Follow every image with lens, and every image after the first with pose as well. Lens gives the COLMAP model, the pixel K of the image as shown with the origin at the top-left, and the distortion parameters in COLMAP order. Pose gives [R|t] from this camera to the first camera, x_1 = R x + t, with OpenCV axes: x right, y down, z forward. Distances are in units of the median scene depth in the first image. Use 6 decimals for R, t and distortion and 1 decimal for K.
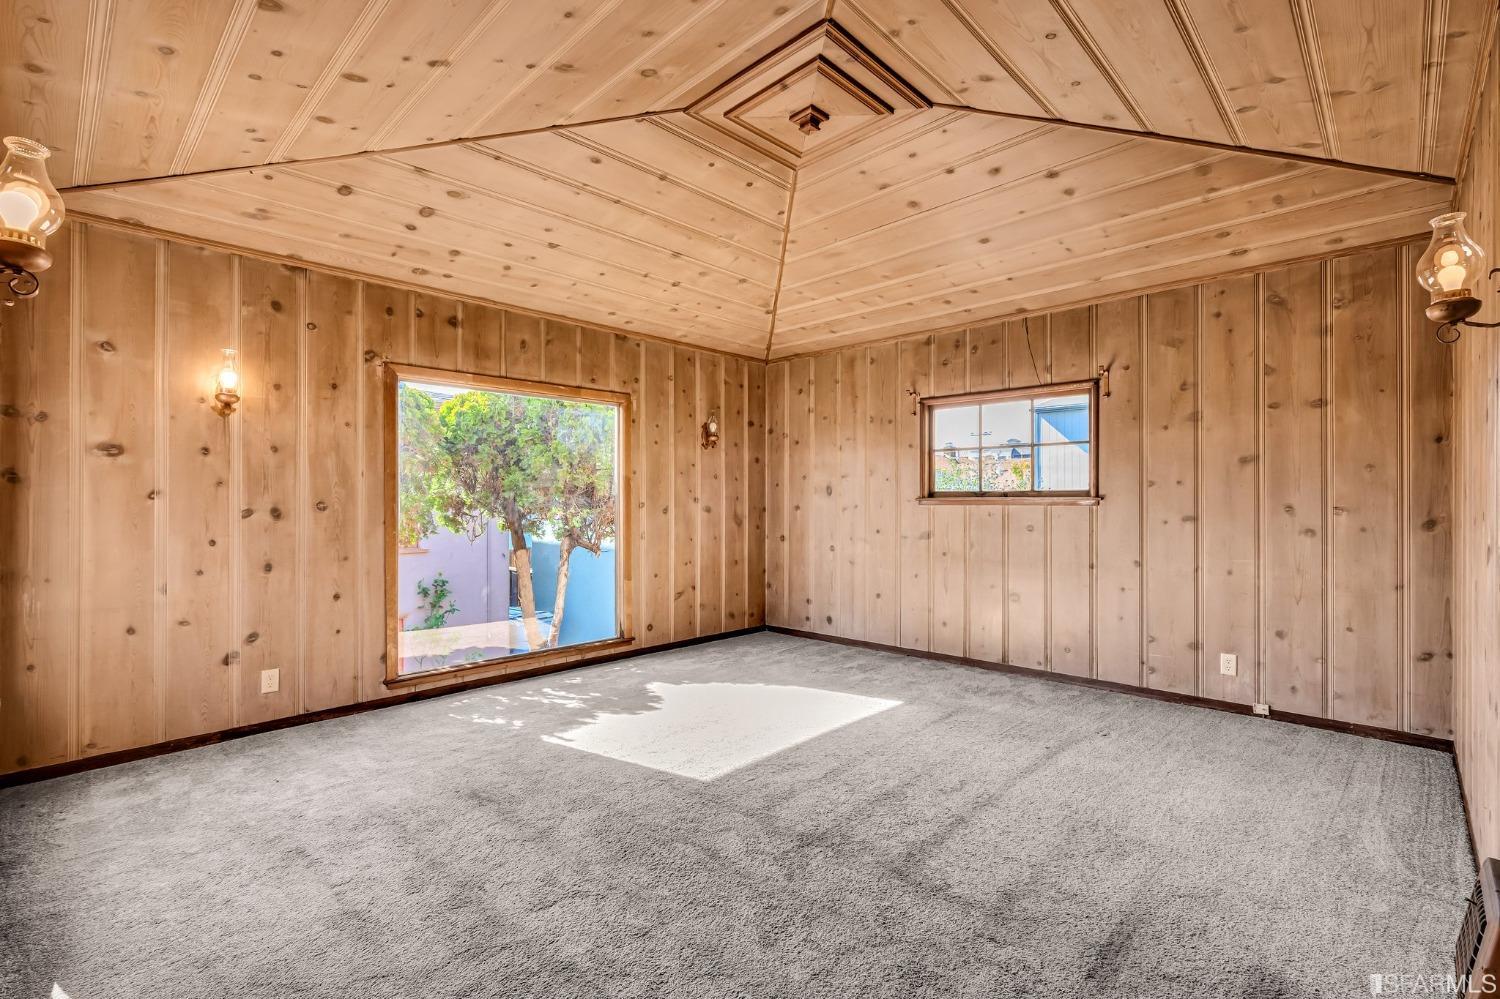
lens RADIAL K [[681.6, 0, 746.0], [0, 681.6, 498.0], [0, 0, 1]] dist [-0.003743, 0.000686]
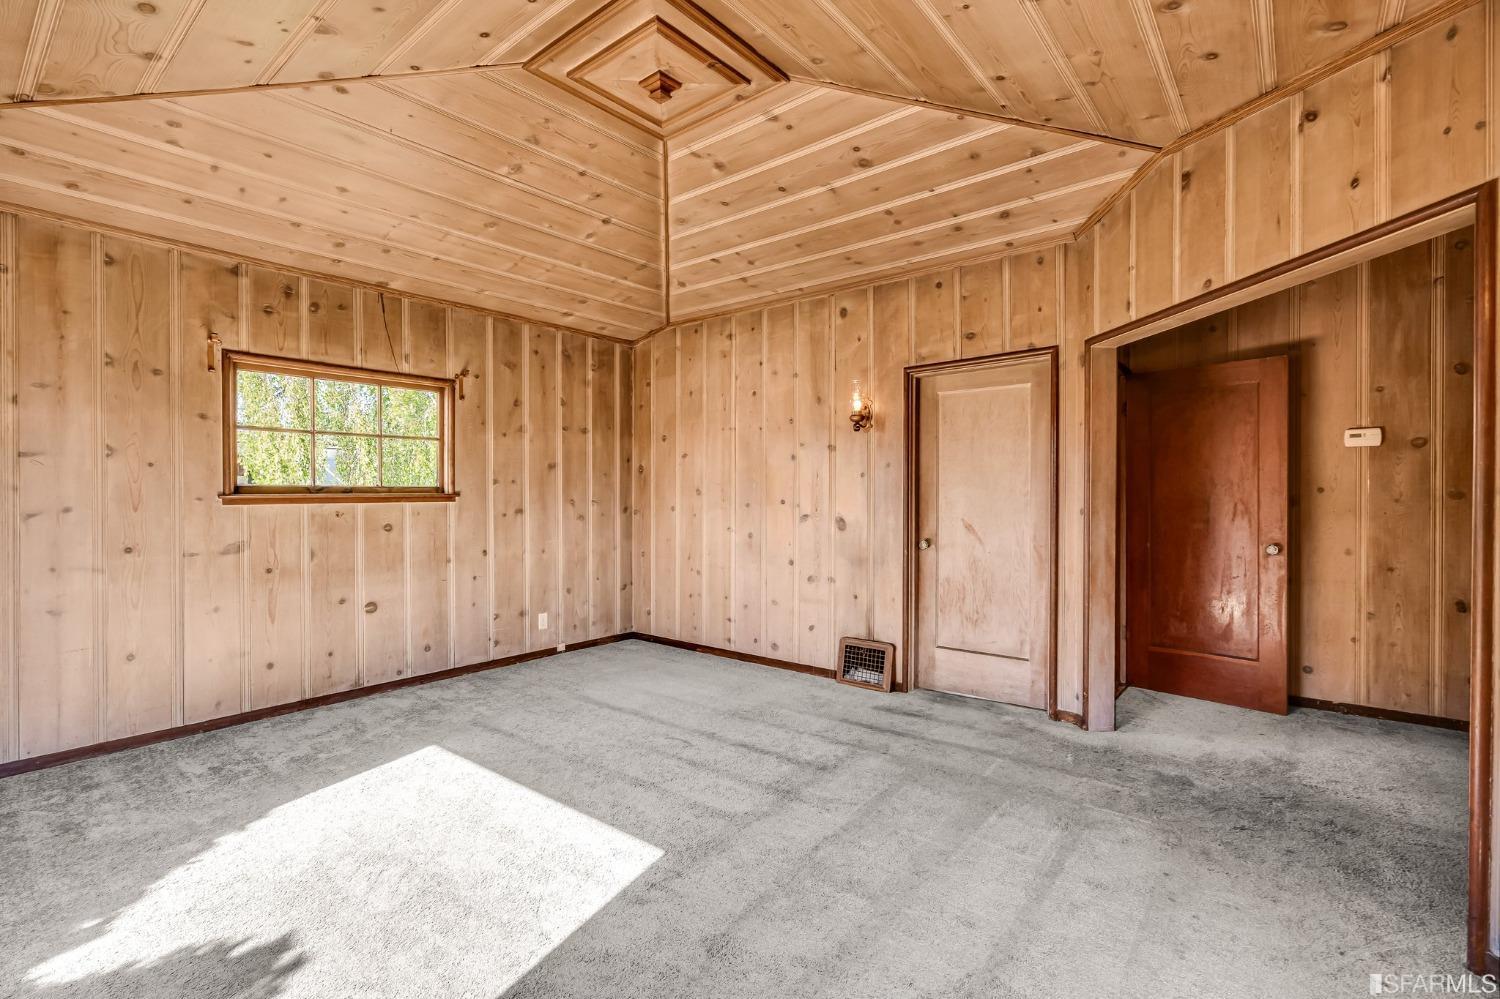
lens RADIAL K [[681.6, 0, 745.5], [0, 681.6, 497.8], [0, 0, 1]] dist [-0.003743, 0.000686]
pose [[-0.088369, -0.004086, 0.996079, -0.582016], [0.002358, 0.999988, 0.004311, 0.001626], [-0.996085, 0.002730, -0.088359, 0.666620]]
